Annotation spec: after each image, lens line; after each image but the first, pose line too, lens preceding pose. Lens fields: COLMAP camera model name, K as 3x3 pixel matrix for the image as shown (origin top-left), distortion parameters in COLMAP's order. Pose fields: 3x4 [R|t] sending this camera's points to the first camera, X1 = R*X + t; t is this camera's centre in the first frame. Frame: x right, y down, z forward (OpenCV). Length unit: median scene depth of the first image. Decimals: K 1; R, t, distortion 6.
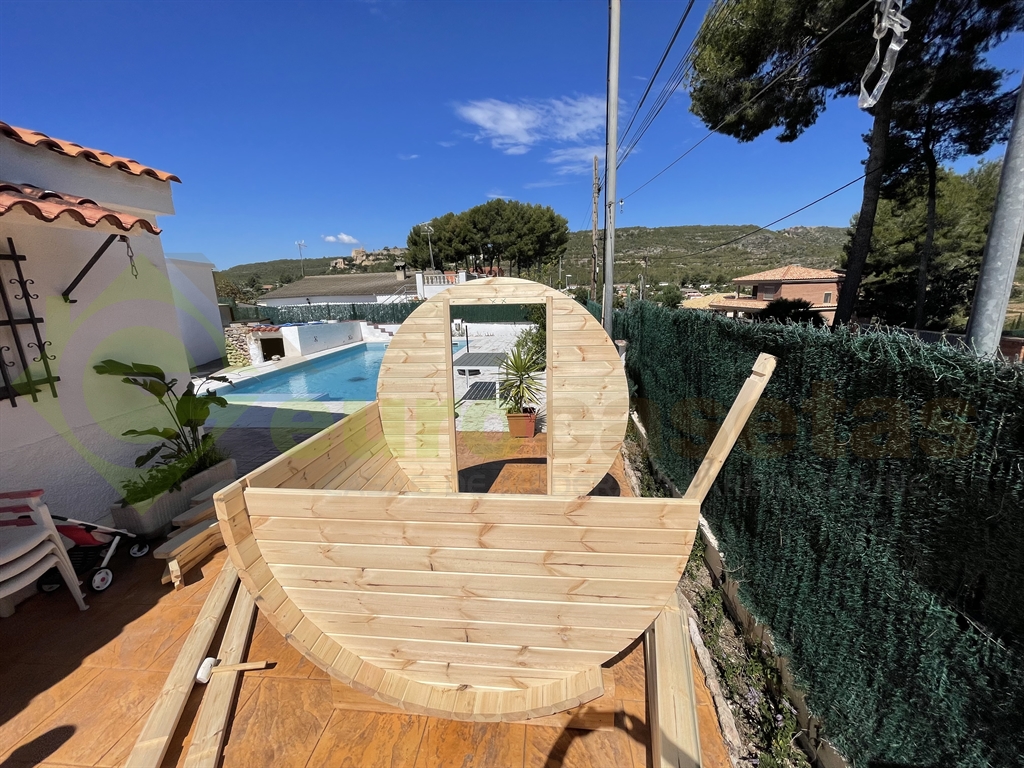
lens RADIAL K [[408.7, 0, 512.0], [0, 408.7, 384.0], [0, 0, 1]] dist [-0.000963, -0.000489]
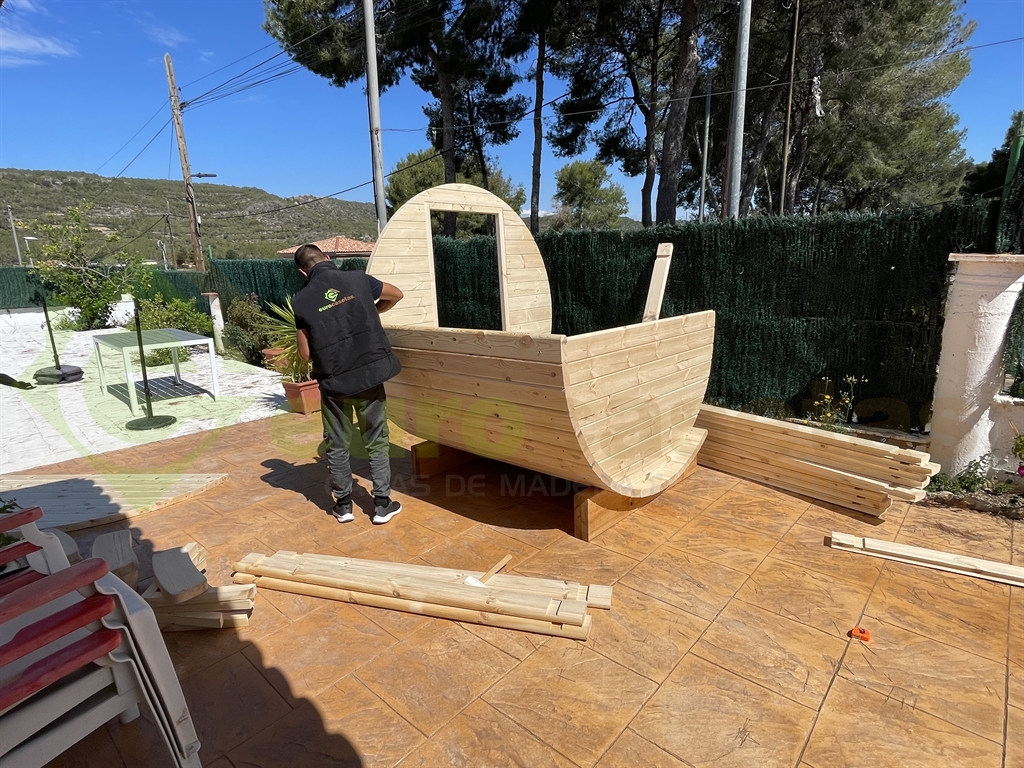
lens RADIAL K [[545.5, 0, 512.0], [0, 545.5, 384.0], [0, 0, 1]] dist [-0.004404, -0.000656]
pose [[0.597968, -0.176549, 0.781834, -0.254066], [0.193168, 0.978431, 0.073203, 0.032958], [-0.777895, 0.107252, 0.619174, 0.033046]]
